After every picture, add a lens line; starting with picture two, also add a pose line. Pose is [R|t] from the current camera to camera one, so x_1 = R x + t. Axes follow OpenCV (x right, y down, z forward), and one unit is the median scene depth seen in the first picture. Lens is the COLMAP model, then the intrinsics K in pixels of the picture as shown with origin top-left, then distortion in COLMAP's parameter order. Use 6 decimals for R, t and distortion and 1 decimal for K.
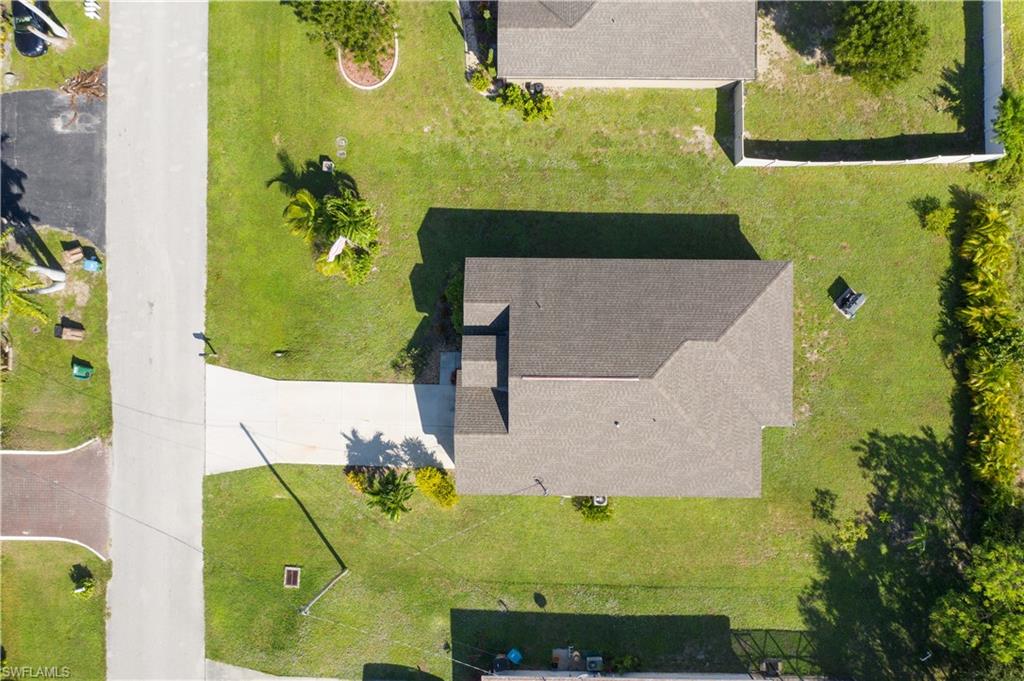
lens RADIAL K [[824.3, 0, 512.0], [0, 824.3, 340.5], [0, 0, 1]] dist [-0.018588, 0.008790]
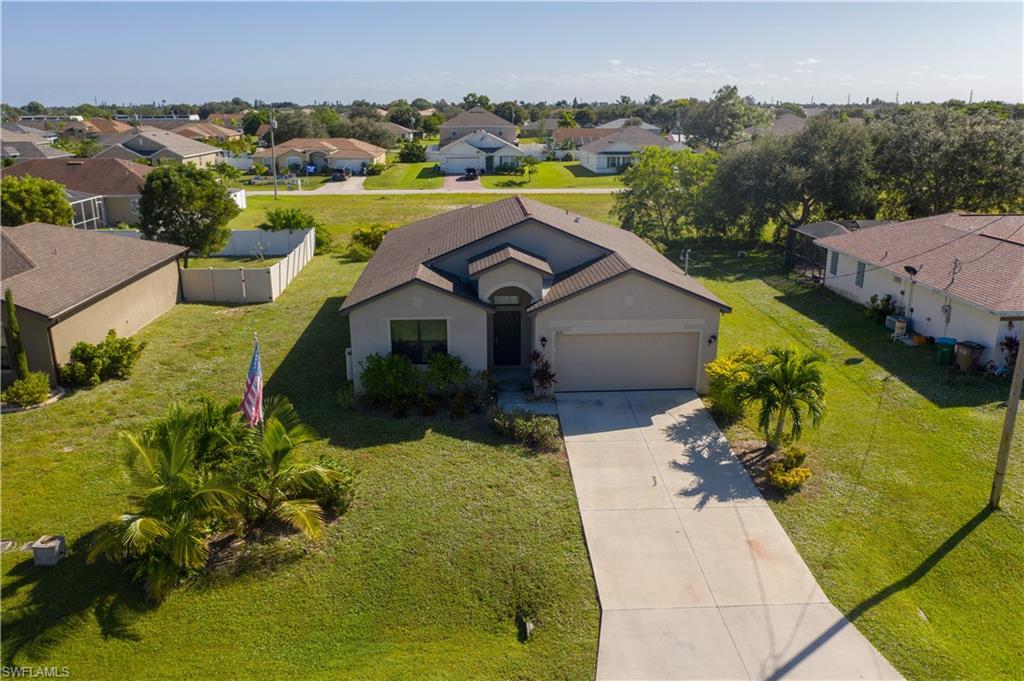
lens RADIAL K [[815.4, 0, 512.0], [0, 815.4, 340.5], [0, 0, 1]] dist [-0.039824, 0.003112]
pose [[-0.065721, -0.273390, 0.959656, -0.590029], [0.997829, -0.013876, 0.064382, -0.011405], [-0.004285, 0.961803, 0.273708, 0.800495]]
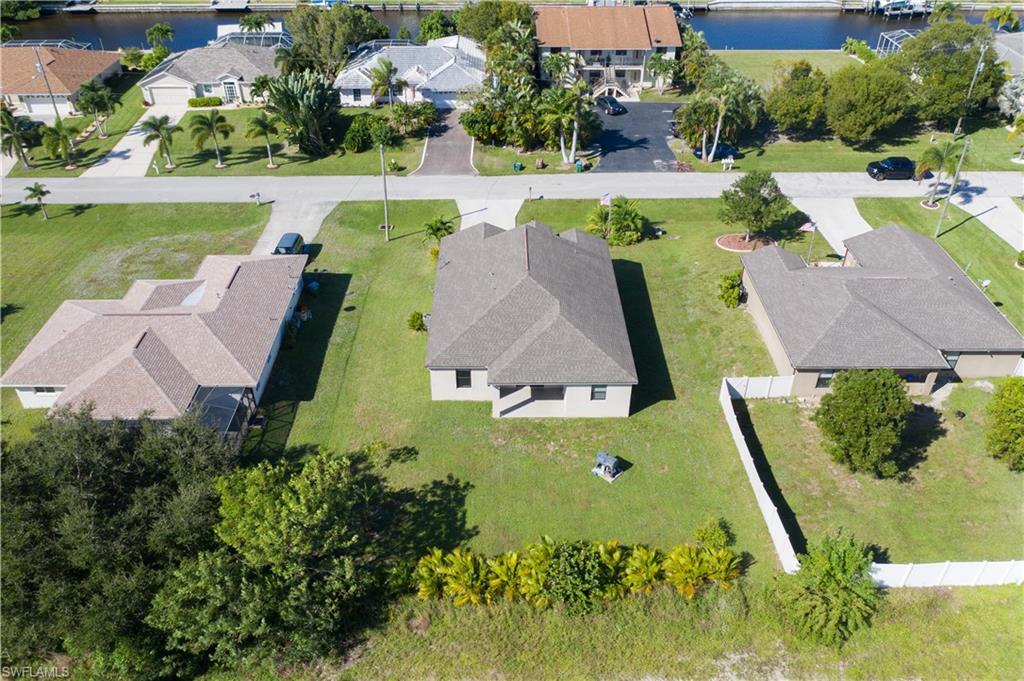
lens RADIAL K [[824.3, 0, 512.0], [0, 824.3, 340.5], [0, 0, 1]] dist [-0.018588, 0.008790]
pose [[0.019216, 0.578482, -0.815469, 1.122720], [-0.999766, 0.019228, -0.009919, 0.075333], [0.009942, 0.815468, 0.578716, 0.295344]]
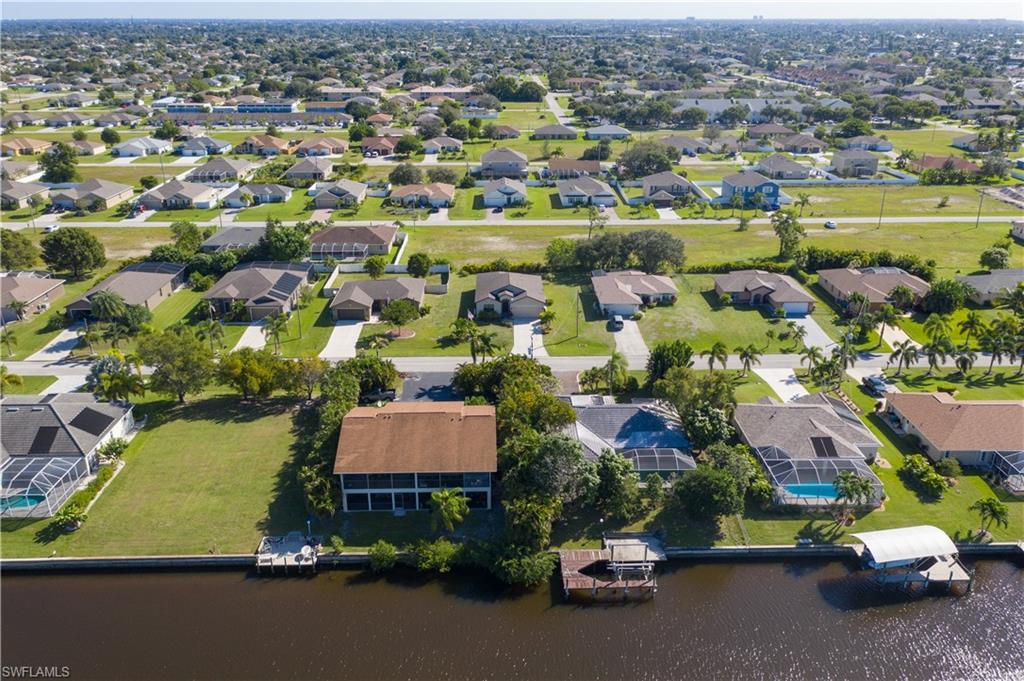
lens RADIAL K [[824.3, 0, 512.0], [0, 824.3, 340.5], [0, 0, 1]] dist [-0.018588, 0.008790]
pose [[-0.029114, -0.368347, 0.929232, -2.988792], [0.999553, -0.004368, 0.029586, -0.044581], [-0.006840, 0.929678, 0.368309, -0.079153]]
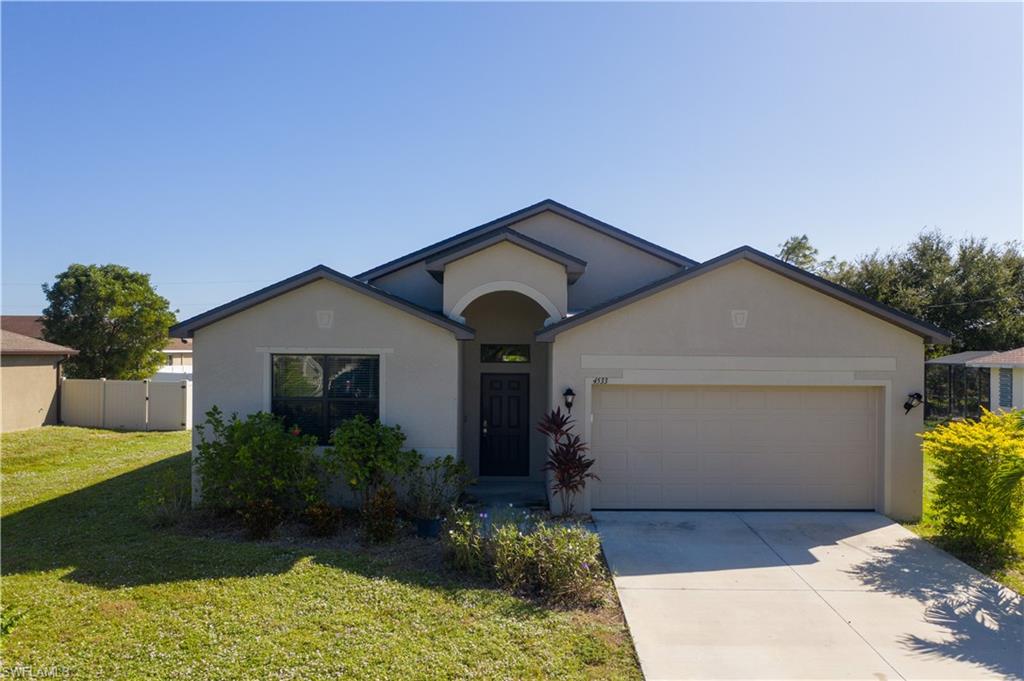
lens RADIAL K [[814.2, 0, 512.0], [0, 814.2, 340.5], [0, 0, 1]] dist [-0.010938, -0.010291]
pose [[-0.013997, 0.011092, 0.999841, -0.331994], [0.999801, 0.014394, 0.013836, 0.022645], [-0.014239, 0.999835, -0.011292, 0.938428]]
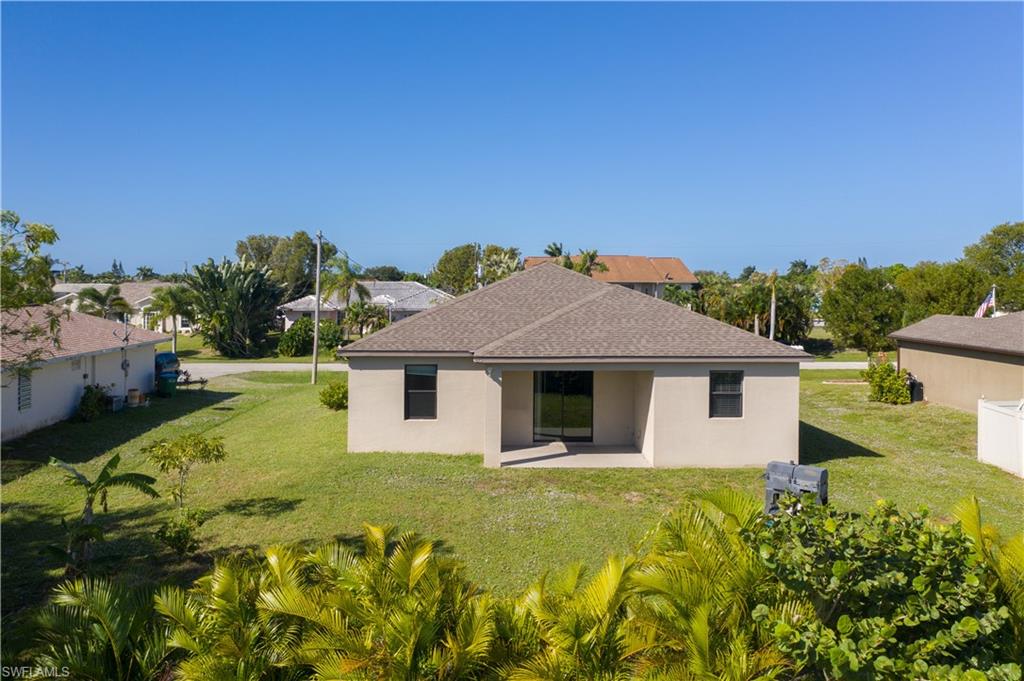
lens RADIAL K [[824.3, 0, 512.0], [0, 824.3, 340.5], [0, 0, 1]] dist [-0.018588, 0.008790]
pose [[0.047584, 0.060068, -0.997059, 0.761070], [-0.998865, 0.004874, -0.047376, 0.097650], [0.002014, 0.998182, 0.060232, 0.894893]]
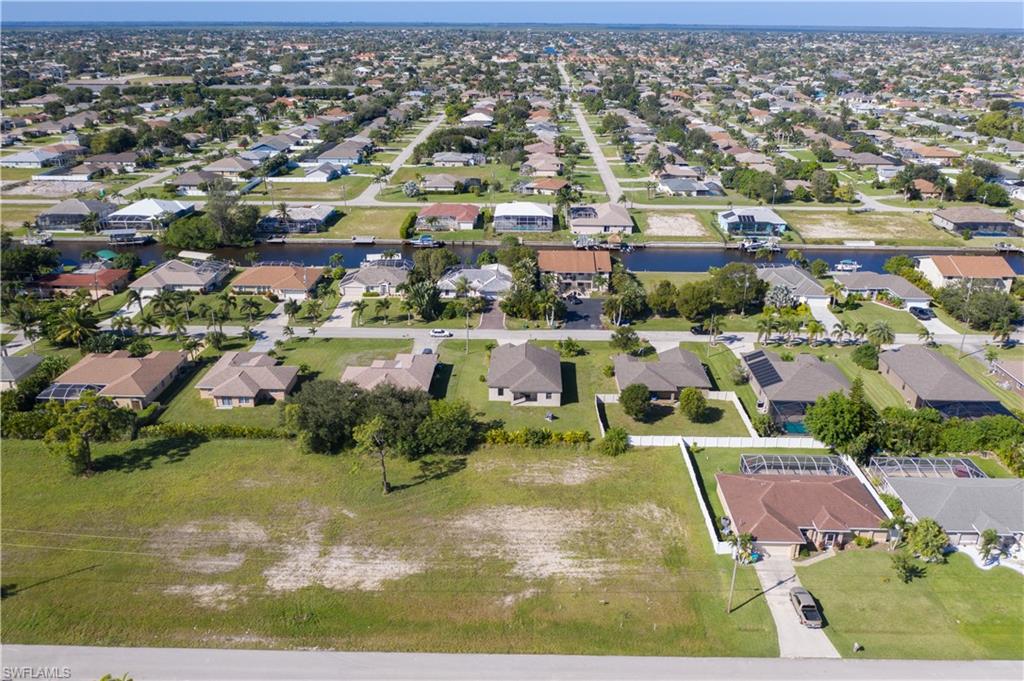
lens RADIAL K [[824.3, 0, 512.0], [0, 824.3, 340.5], [0, 0, 1]] dist [-0.018588, 0.008790]
pose [[-0.014965, 0.373859, -0.927365, 2.955729], [-0.999879, -0.001612, 0.015486, 0.042815], [0.004294, 0.927484, 0.373838, -0.324347]]
